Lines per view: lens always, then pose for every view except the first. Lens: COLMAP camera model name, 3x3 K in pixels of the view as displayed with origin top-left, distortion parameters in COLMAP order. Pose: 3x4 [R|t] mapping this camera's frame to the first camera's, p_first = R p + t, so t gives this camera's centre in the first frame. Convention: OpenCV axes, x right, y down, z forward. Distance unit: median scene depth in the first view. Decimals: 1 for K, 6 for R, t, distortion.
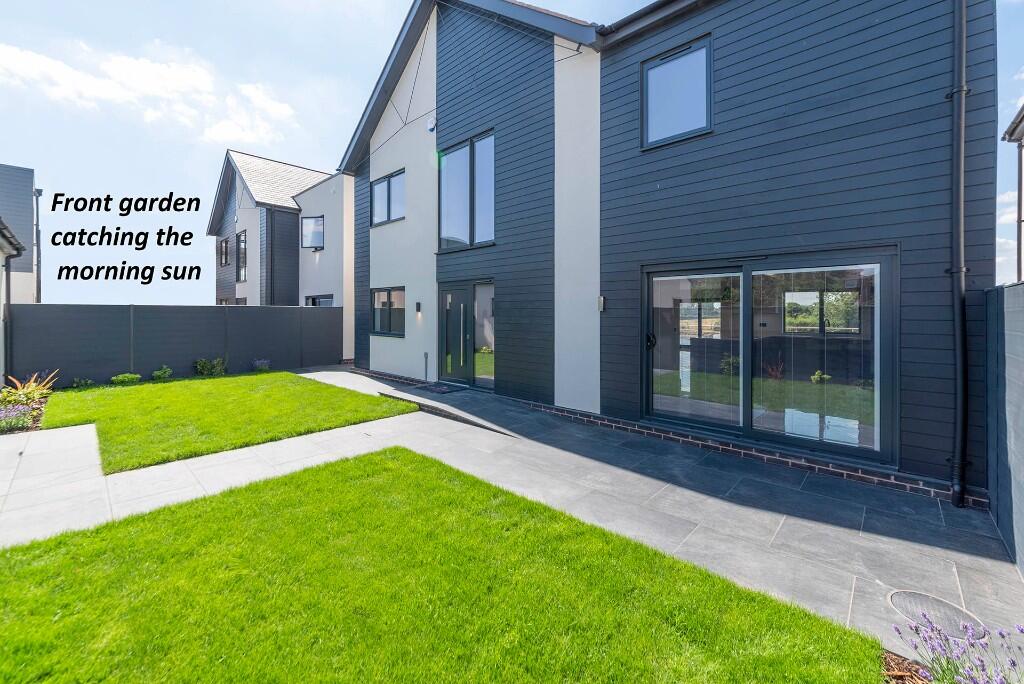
lens RADIAL K [[414.6, 0, 513.0], [0, 414.6, 311.5], [0, 0, 1]] dist [-0.000072, -0.000038]
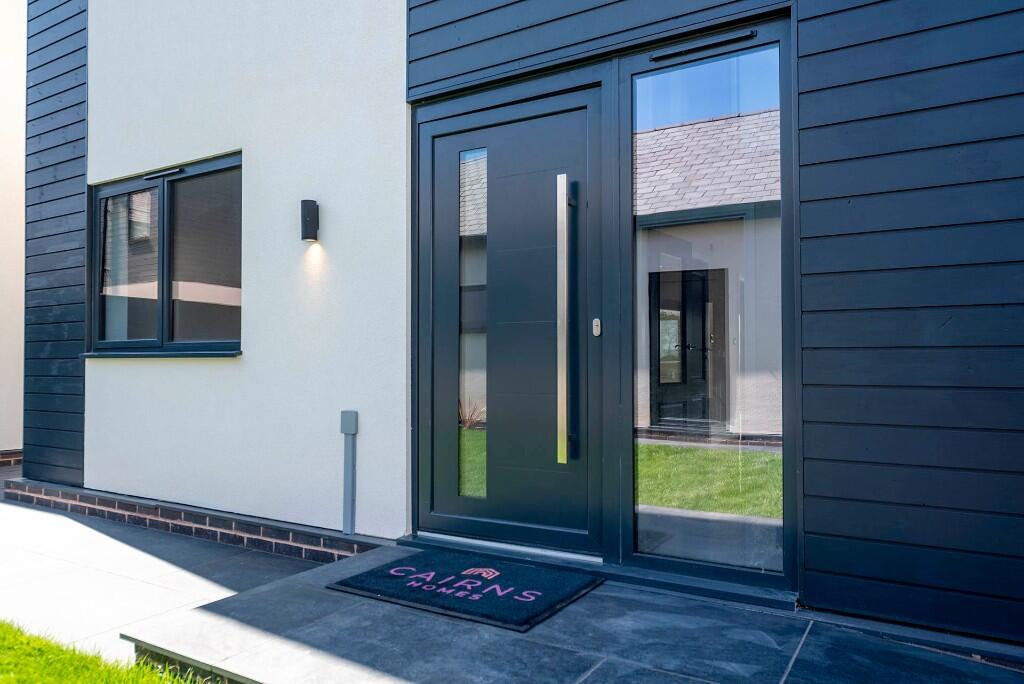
lens RADIAL K [[730.0, 0, 512.0], [0, 730.0, 342.0], [0, 0, 1]] dist [0.033829, 0.001580]
pose [[0.981657, 0.001330, 0.190652, -0.228724], [0.003097, 0.999733, -0.022919, 0.079701], [-0.190632, 0.023089, 0.981390, 0.660481]]
